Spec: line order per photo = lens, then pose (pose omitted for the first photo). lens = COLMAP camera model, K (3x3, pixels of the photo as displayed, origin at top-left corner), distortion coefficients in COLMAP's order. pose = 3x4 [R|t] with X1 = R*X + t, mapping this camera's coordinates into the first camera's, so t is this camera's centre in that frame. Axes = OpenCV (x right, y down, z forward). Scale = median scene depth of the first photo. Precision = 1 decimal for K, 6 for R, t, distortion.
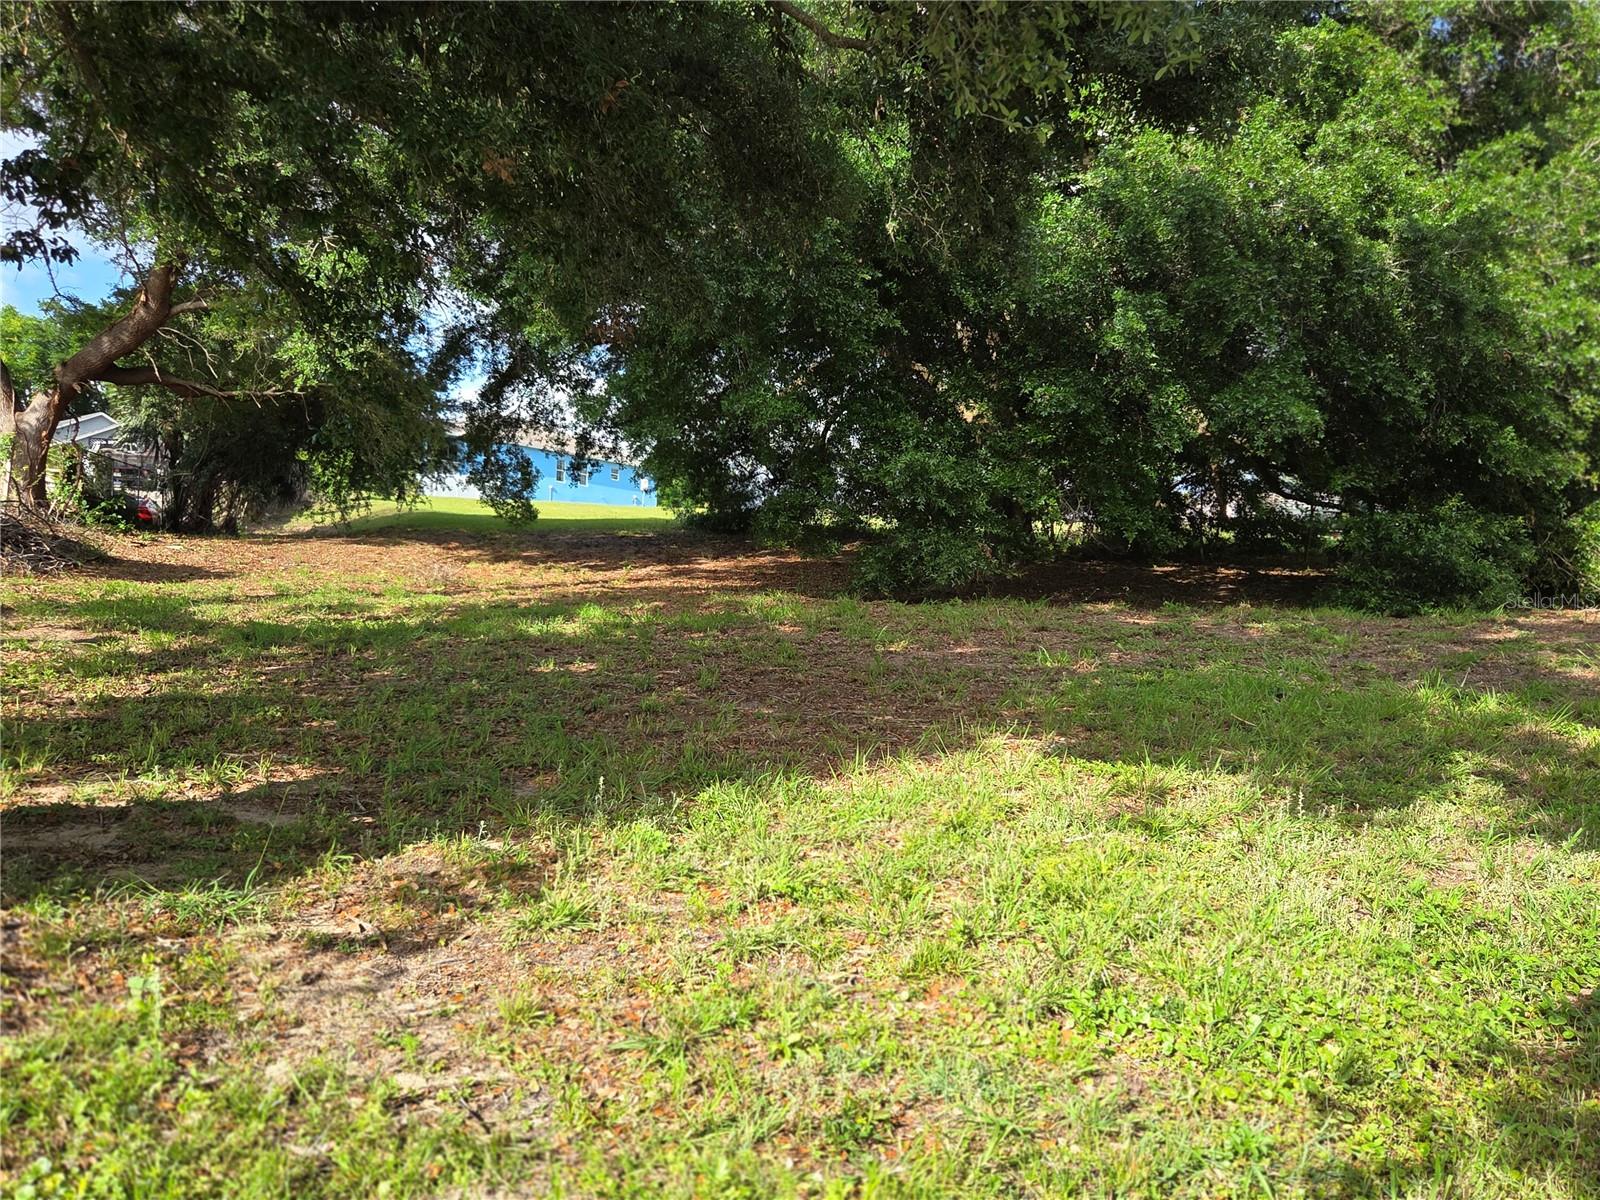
lens RADIAL K [[1321.7, 0, 805.8], [0, 1321.7, 522.2], [0, 0, 1]] dist [0.198905, -0.001725]
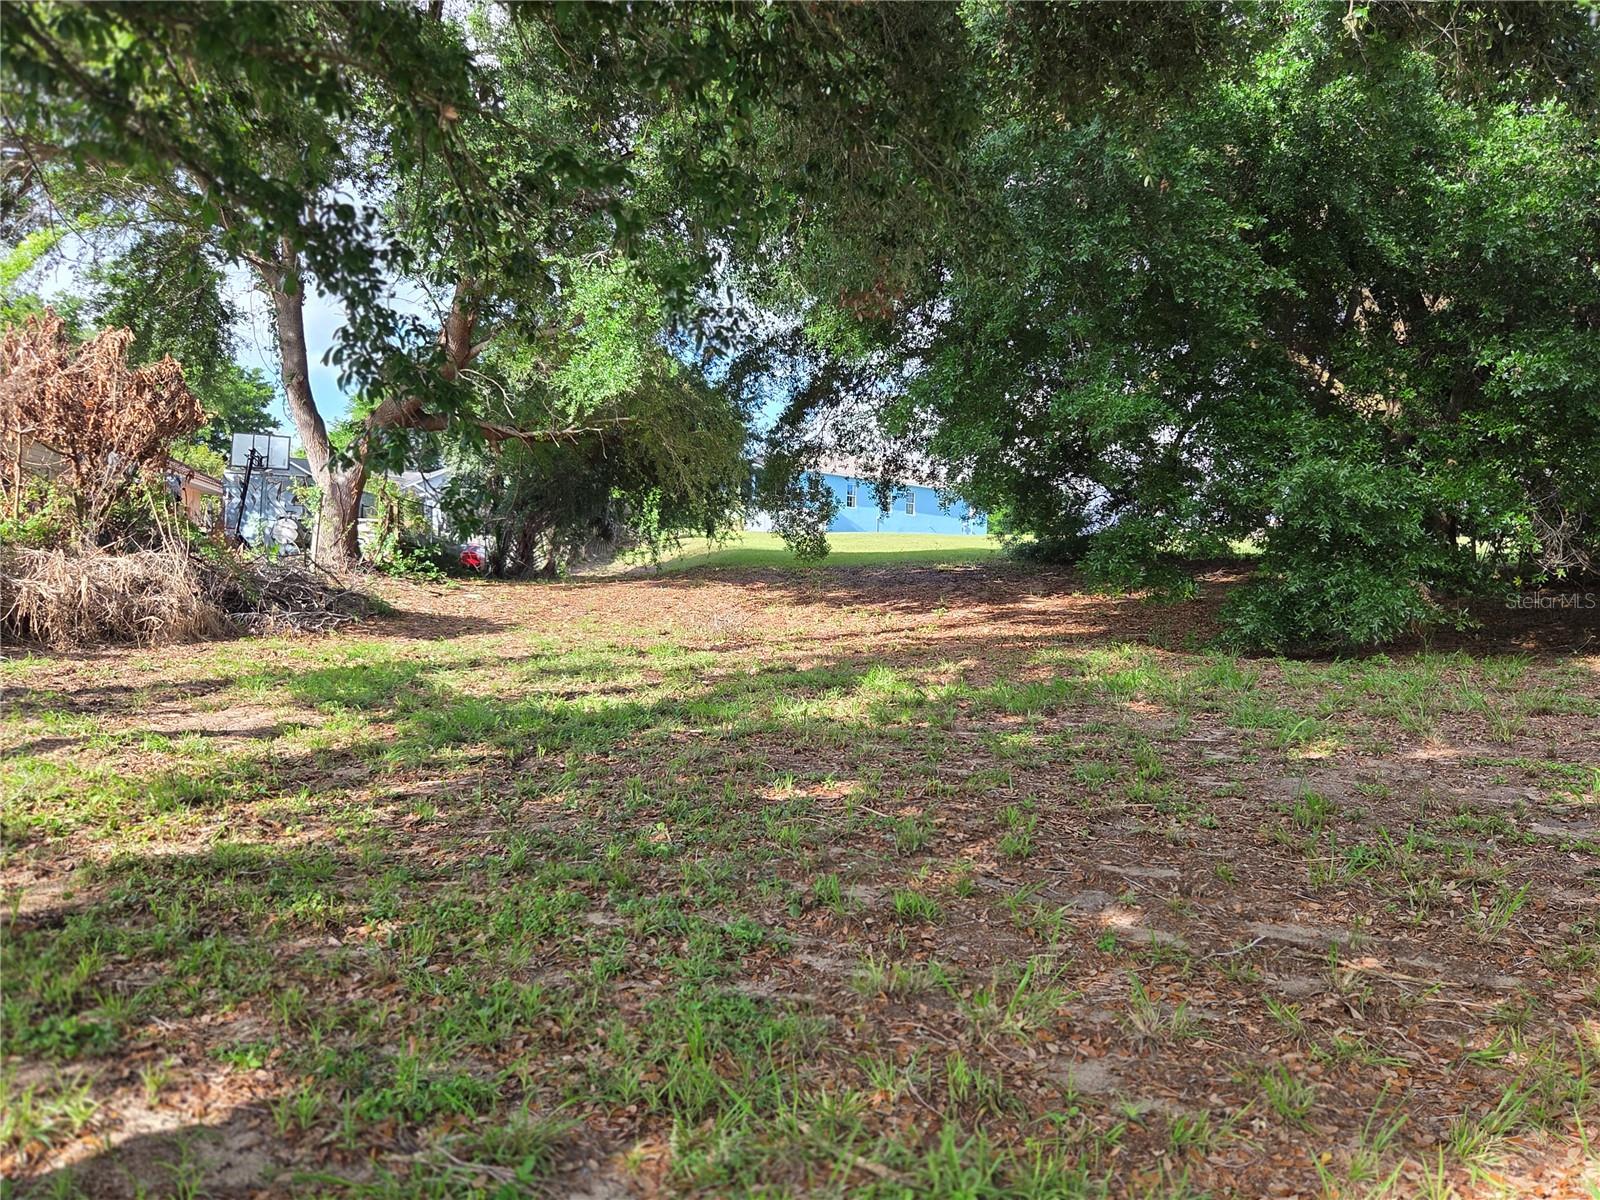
lens RADIAL K [[1314.6, 0, 750.1], [0, 1314.6, 628.9], [0, 0, 1]] dist [0.062187, -0.067881]
pose [[0.957097, -0.007852, -0.289660, -0.006030], [0.025429, 0.998052, 0.056971, -0.005925], [0.288649, -0.061892, 0.955432, 0.158821]]
